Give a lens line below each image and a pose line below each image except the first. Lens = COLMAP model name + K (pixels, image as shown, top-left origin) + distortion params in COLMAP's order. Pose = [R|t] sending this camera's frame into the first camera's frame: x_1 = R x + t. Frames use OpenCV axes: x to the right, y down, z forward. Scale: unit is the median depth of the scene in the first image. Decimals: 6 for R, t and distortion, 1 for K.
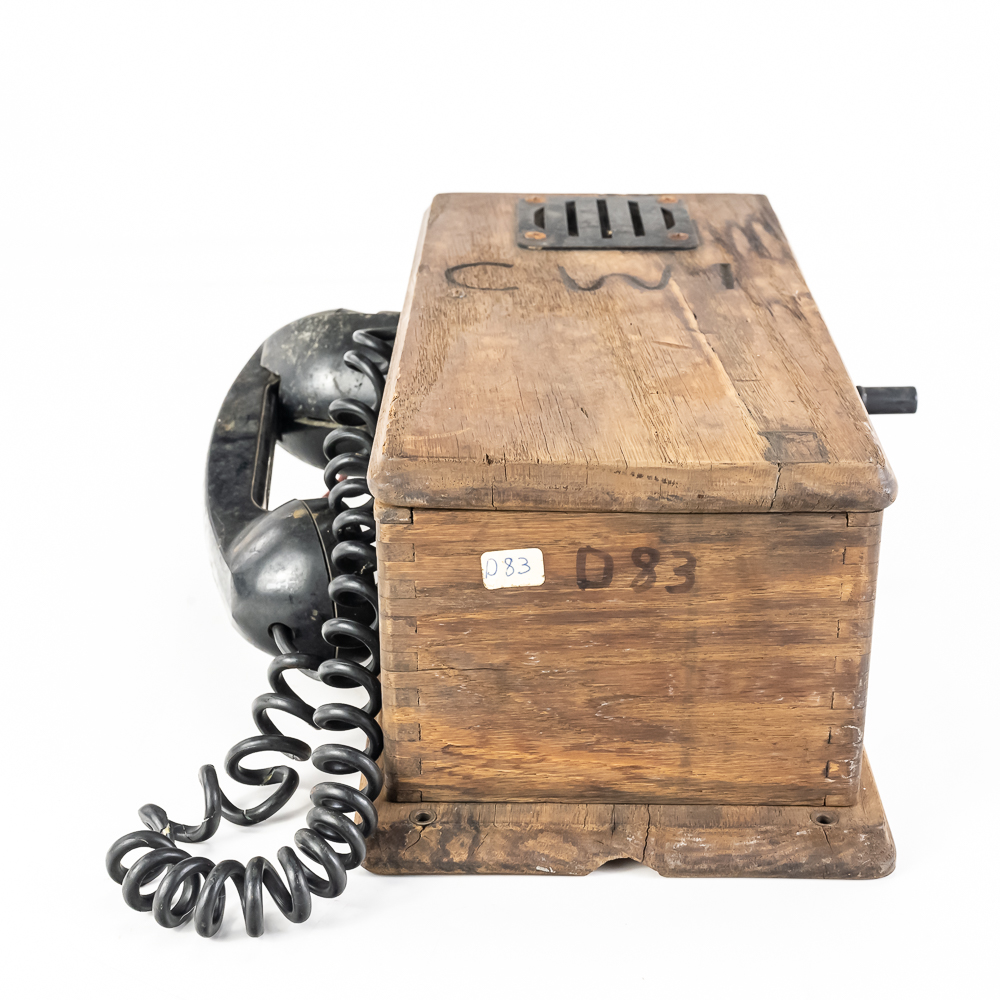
lens RADIAL K [[1984.1, 0, 499.9], [0, 1984.1, 499.9], [0, 0, 1]] dist [-0.014665, 0.000000]
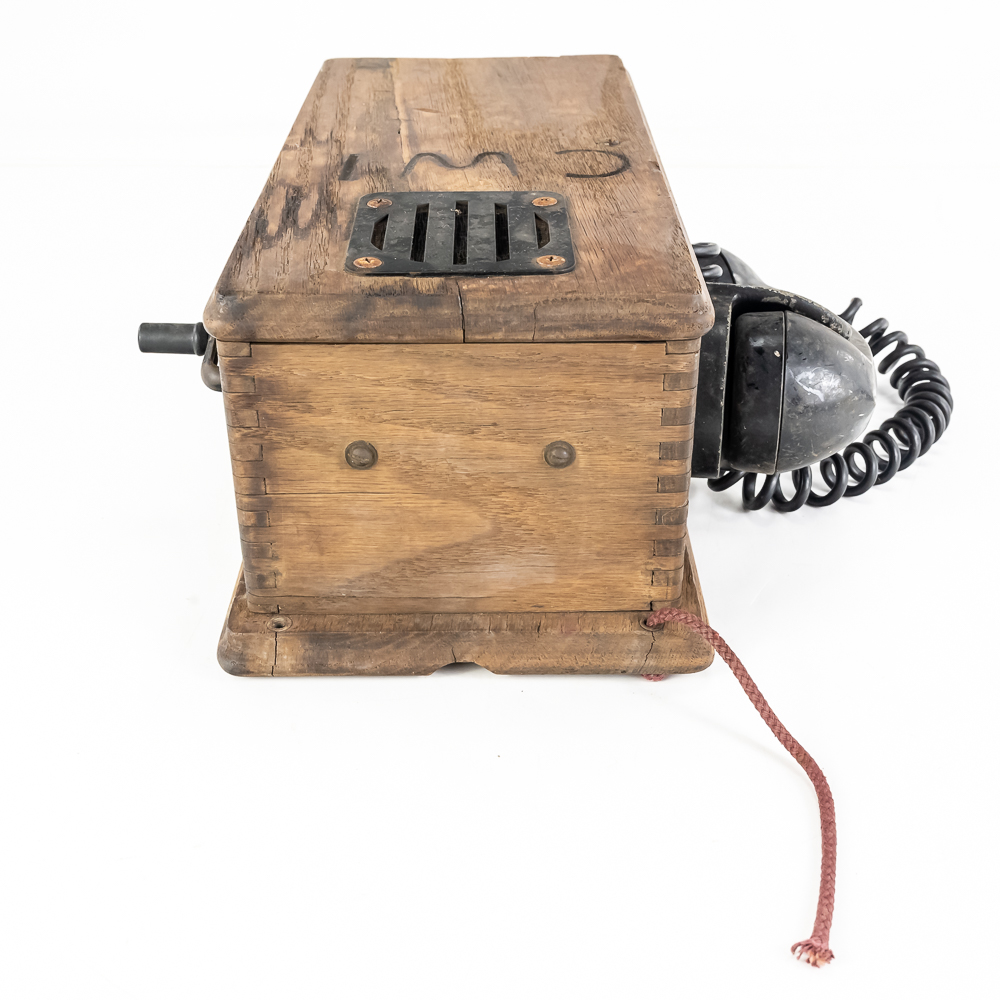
lens RADIAL K [[1241.2, 0, 501.2], [0, 1241.2, 499.7], [0, 0, 1]] dist [0.003388, 0.000000]
pose [[-0.999822, 0.010348, -0.015750, 0.051358], [-0.007116, 0.566581, 0.823975, -0.554333], [0.017450, 0.823941, -0.566407, 1.550524]]
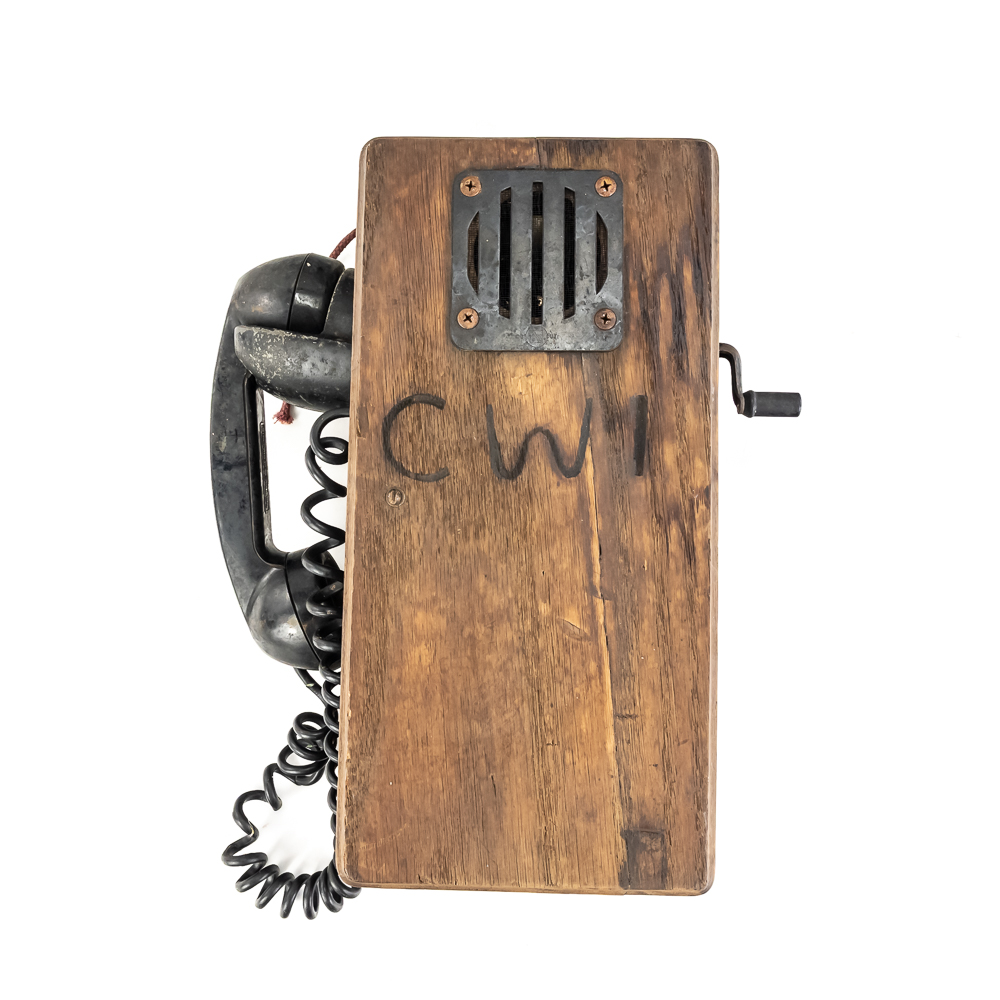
lens RADIAL K [[1081.9, 0, 503.2], [0, 1081.9, 500.0], [0, 0, 1]] dist [-0.033144, 0.000000]
pose [[0.999537, 0.004798, -0.030041, 0.059323], [0.024887, 0.438985, 0.898150, -0.656360], [0.017497, -0.898482, 0.438662, 0.732821]]
